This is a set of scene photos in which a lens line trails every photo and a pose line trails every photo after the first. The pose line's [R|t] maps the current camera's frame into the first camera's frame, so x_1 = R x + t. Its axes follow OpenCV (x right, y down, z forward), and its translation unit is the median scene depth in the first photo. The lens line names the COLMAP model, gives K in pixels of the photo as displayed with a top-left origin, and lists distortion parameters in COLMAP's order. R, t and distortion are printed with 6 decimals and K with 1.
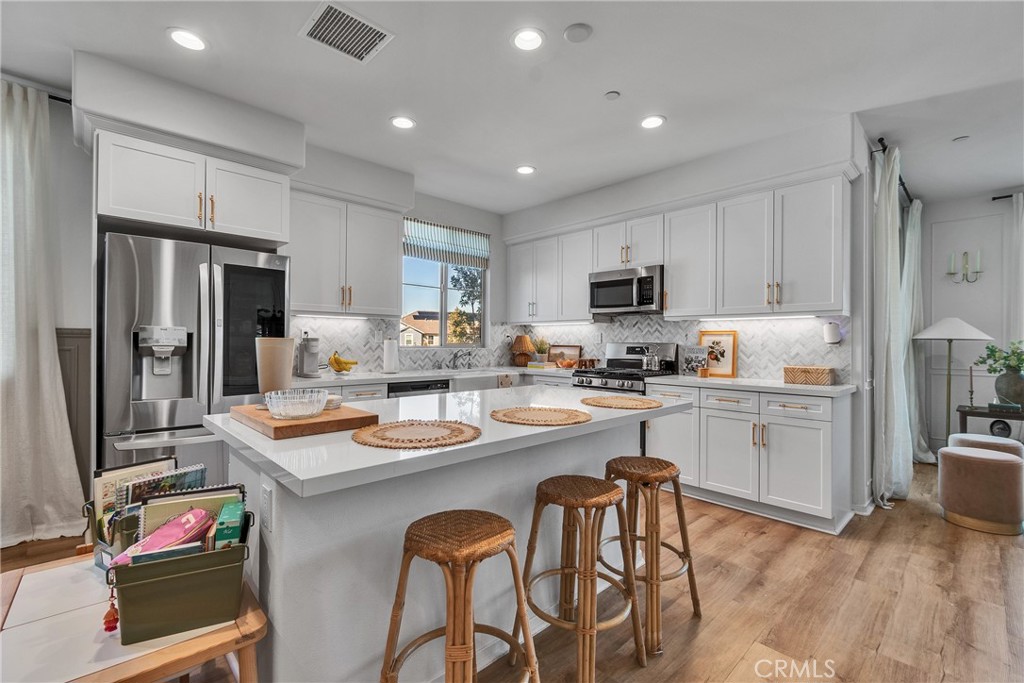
lens RADIAL K [[445.9, 0, 515.3], [0, 445.9, 339.7], [0, 0, 1]] dist [0.003327, 0.000633]
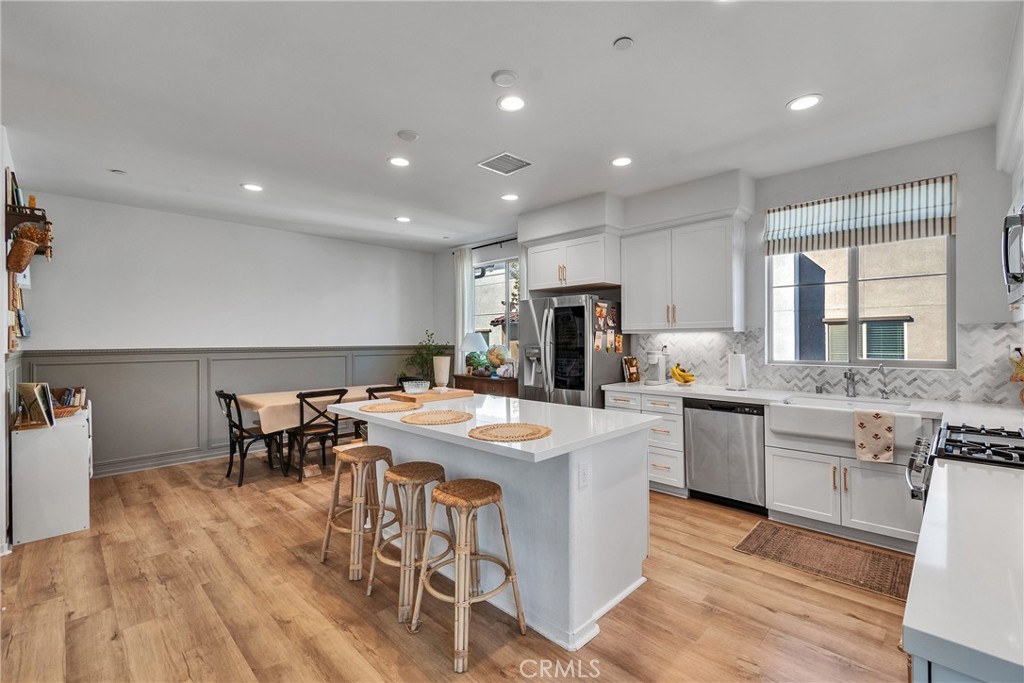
lens RADIAL K [[445.9, 0, 515.3], [0, 445.9, 339.7], [0, 0, 1]] dist [0.003327, 0.000633]
pose [[0.027985, -0.010512, -0.999553, 0.698408], [0.005840, 0.999929, -0.010353, -0.024296], [0.999591, -0.005548, 0.028044, 0.572330]]
